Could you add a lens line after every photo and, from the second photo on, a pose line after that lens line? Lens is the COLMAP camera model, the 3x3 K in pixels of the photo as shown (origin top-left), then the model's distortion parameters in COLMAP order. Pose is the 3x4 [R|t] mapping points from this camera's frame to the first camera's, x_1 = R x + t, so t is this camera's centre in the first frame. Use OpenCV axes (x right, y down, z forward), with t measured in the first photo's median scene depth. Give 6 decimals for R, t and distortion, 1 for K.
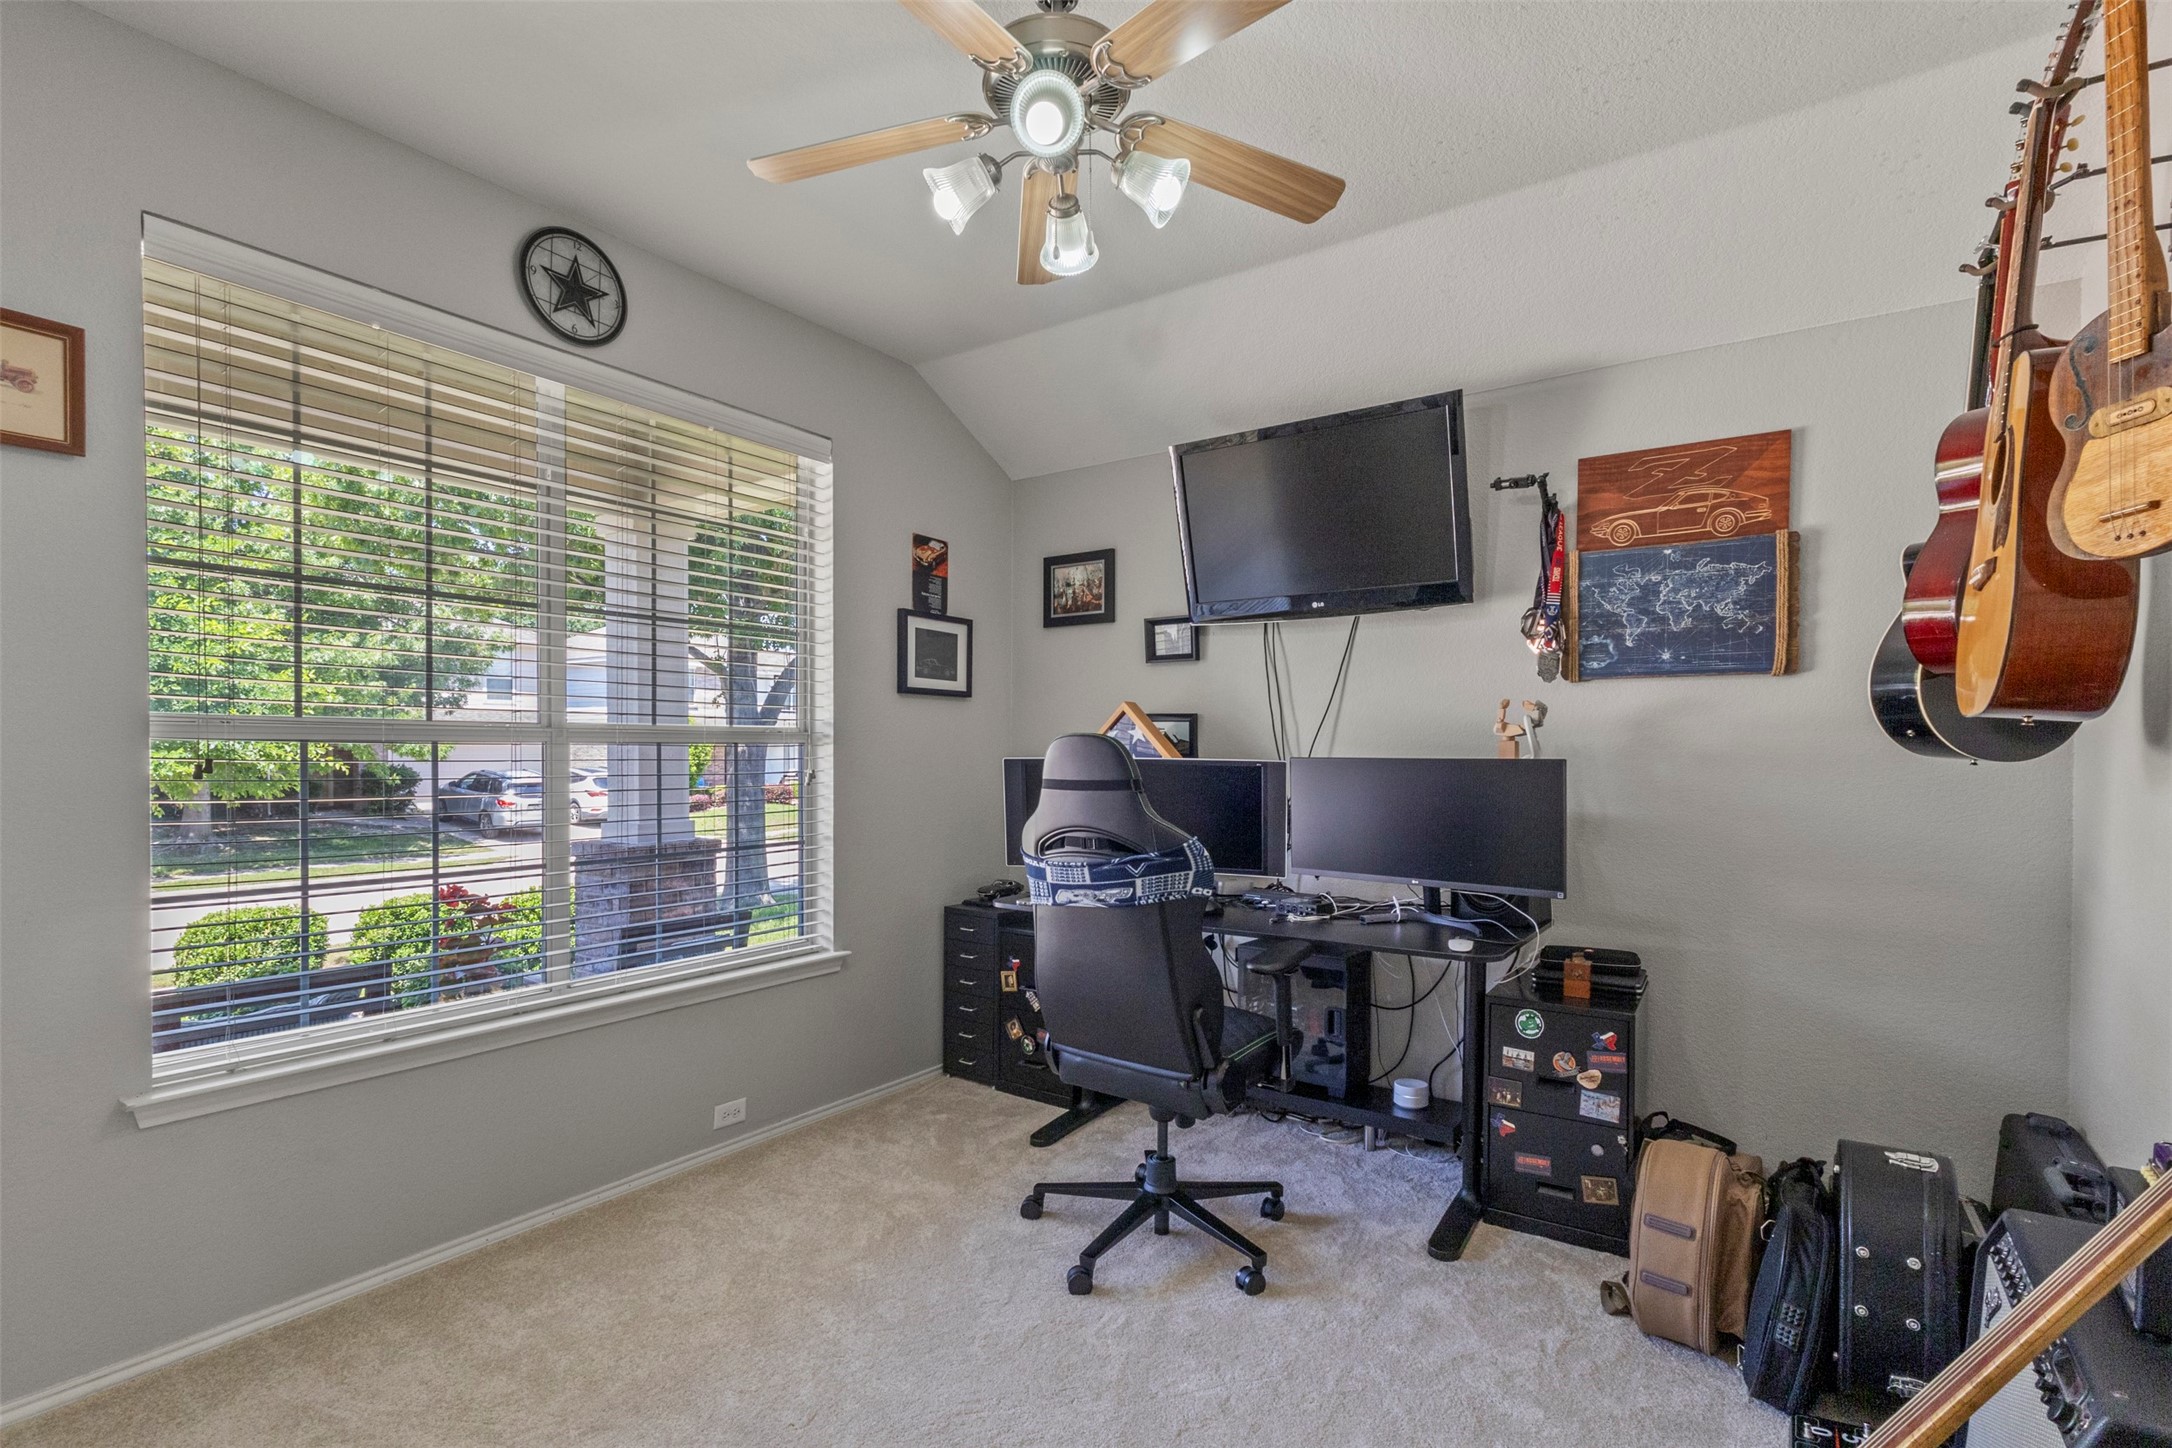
lens RADIAL K [[1002.8, 0, 1067.6], [0, 1002.8, 760.8], [0, 0, 1]] dist [-0.004652, -0.000575]
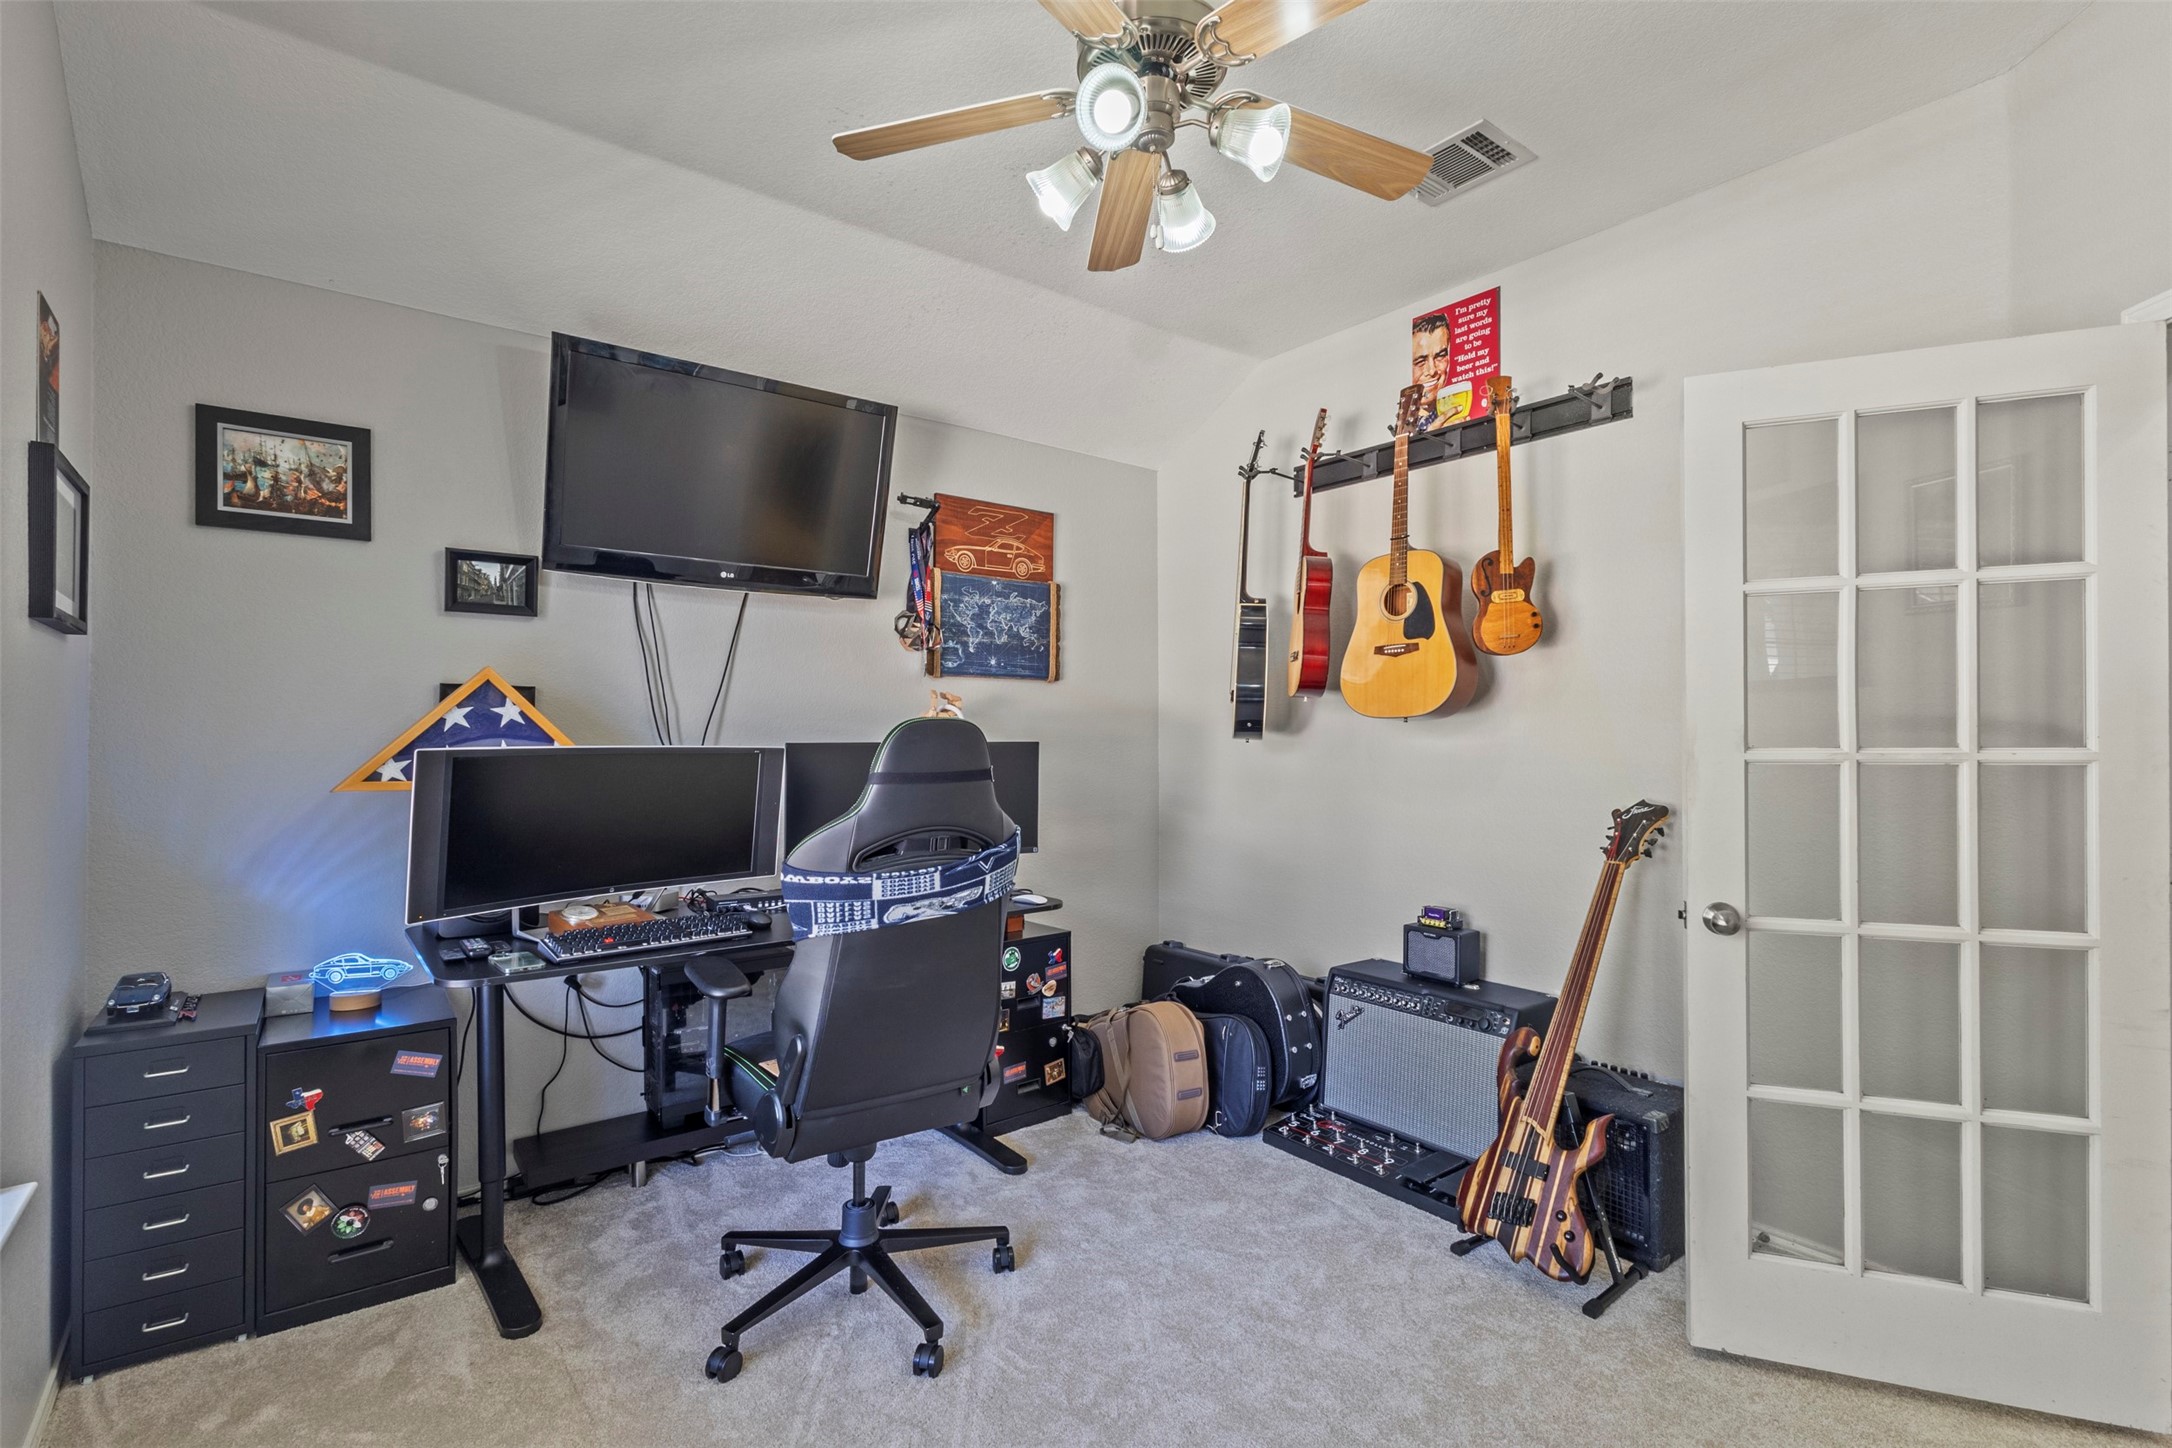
lens RADIAL K [[1002.8, 0, 1087.7], [0, 1002.8, 725.6], [0, 0, 1]] dist [-0.004652, -0.000575]
pose [[0.293491, 0.004983, 0.955949, -0.610033], [0.010343, 0.999911, -0.008387, -0.009057], [-0.955906, 0.012349, 0.293414, 0.491623]]
